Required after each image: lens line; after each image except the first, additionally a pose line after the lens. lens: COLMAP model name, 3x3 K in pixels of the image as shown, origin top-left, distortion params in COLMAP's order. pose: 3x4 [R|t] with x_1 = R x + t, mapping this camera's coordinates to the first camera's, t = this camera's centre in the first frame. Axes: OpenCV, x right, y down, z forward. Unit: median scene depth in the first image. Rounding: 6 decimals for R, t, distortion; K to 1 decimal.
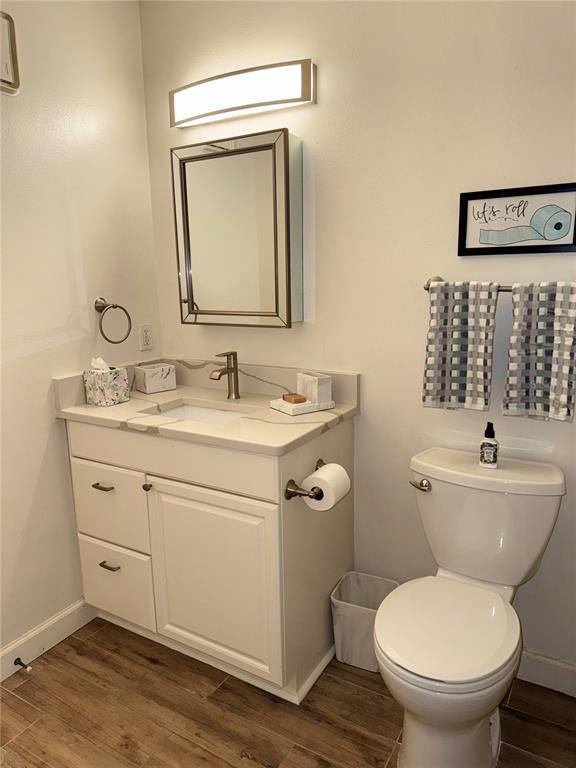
lens RADIAL K [[546.4, 0, 288.0], [0, 546.4, 384.0], [0, 0, 1]] dist [0.084734, -0.112134]
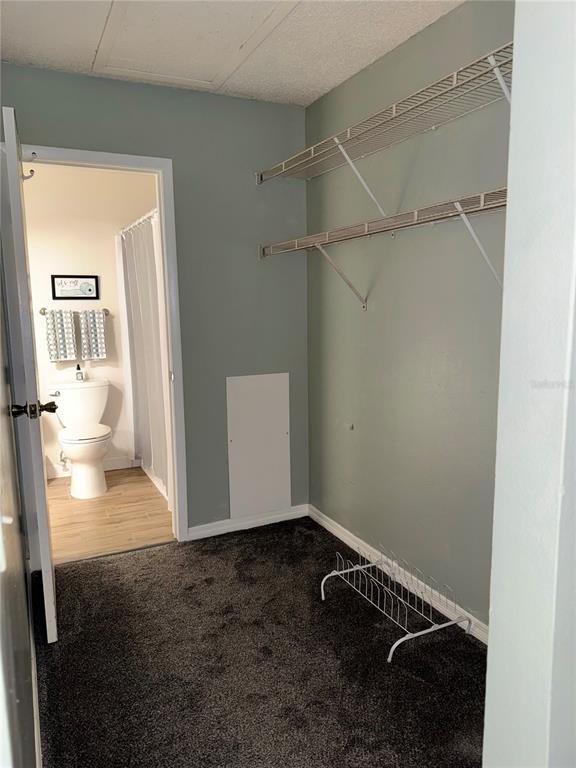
lens RADIAL K [[546.4, 0, 288.0], [0, 546.4, 384.0], [0, 0, 1]] dist [0.084734, -0.112134]
pose [[0.560368, -0.111638, 0.820685, -1.206328], [0.162447, 0.986443, 0.023266, 0.259803], [-0.812156, 0.120280, 0.570907, -1.249347]]
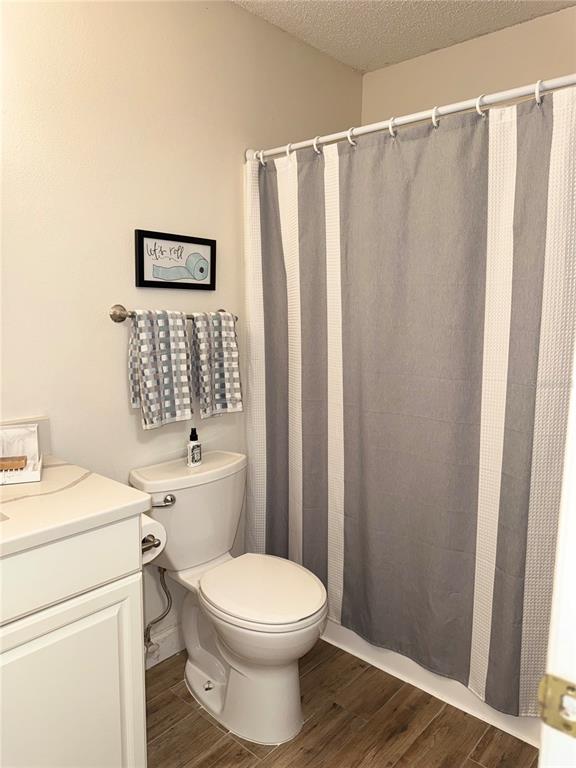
lens RADIAL K [[543.7, 0, 288.0], [0, 543.7, 384.0], [0, 0, 1]] dist [0.158179, -0.224165]
pose [[0.192655, -0.117324, 0.974228, -0.736242], [0.179707, 0.980254, 0.082513, -0.084454], [-0.964671, 0.159179, 0.209934, 0.540419]]
